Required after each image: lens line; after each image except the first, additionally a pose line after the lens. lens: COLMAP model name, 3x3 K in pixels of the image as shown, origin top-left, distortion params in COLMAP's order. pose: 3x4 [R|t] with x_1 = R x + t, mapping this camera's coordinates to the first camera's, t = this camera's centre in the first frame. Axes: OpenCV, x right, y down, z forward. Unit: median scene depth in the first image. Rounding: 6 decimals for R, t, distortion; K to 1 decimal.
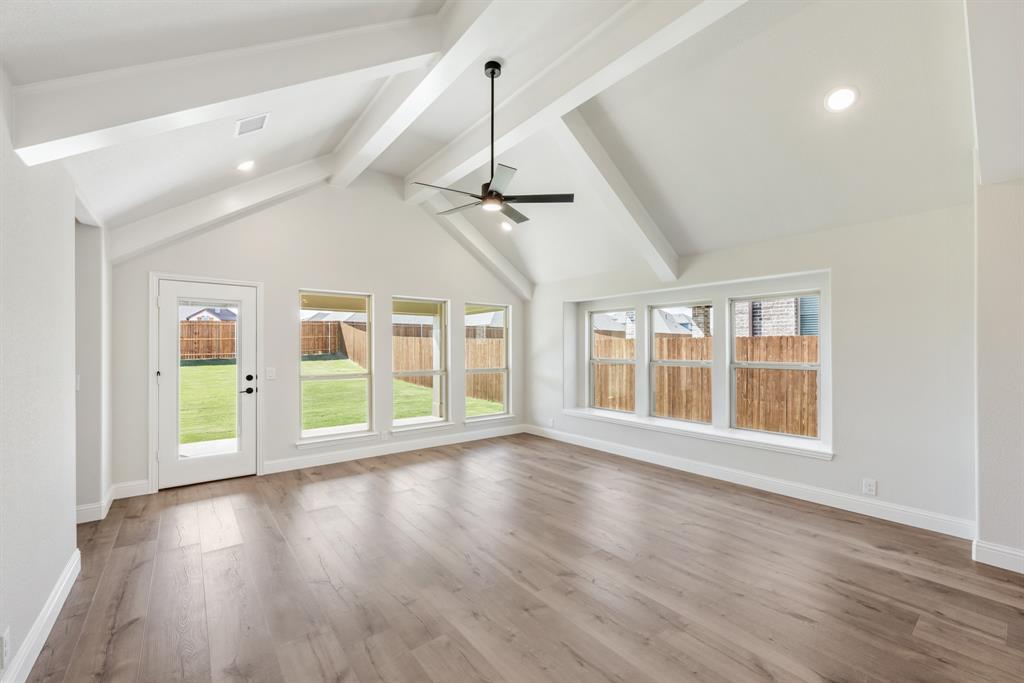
lens RADIAL K [[412.6, 0, 510.2], [0, 412.6, 349.5], [0, 0, 1]] dist [-0.000497, -0.000161]
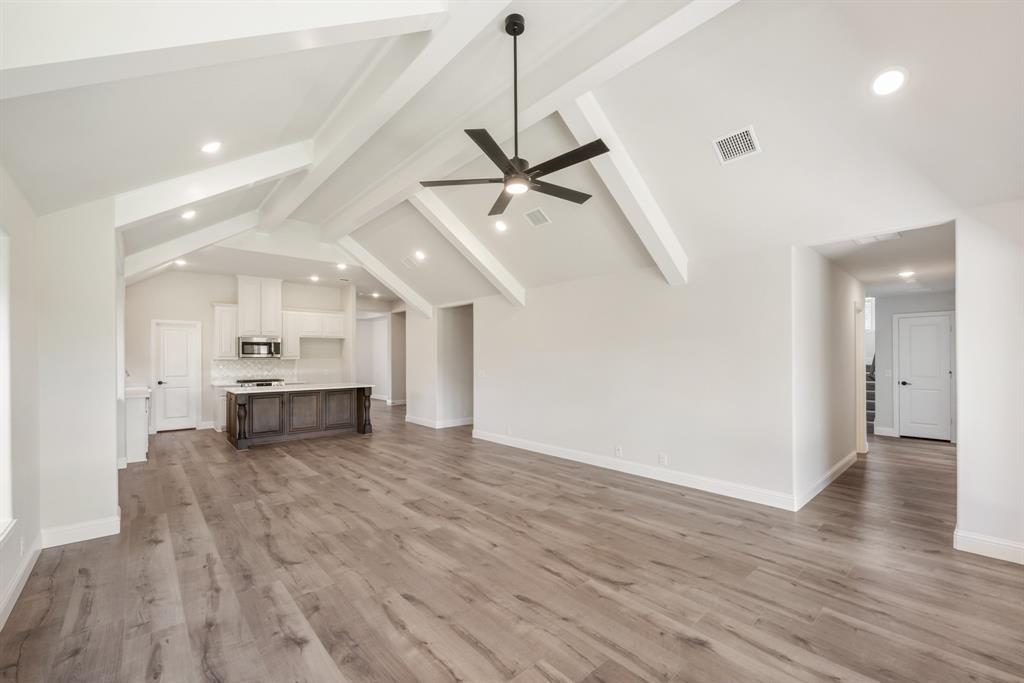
lens RADIAL K [[411.8, 0, 511.6], [0, 411.8, 366.8], [0, 0, 1]] dist [-0.013275, -0.000078]
pose [[-0.997628, 0.005597, -0.068612, 0.020392], [0.004134, 0.999761, 0.021445, -0.004057], [0.068716, 0.021111, -0.997413, 1.372562]]
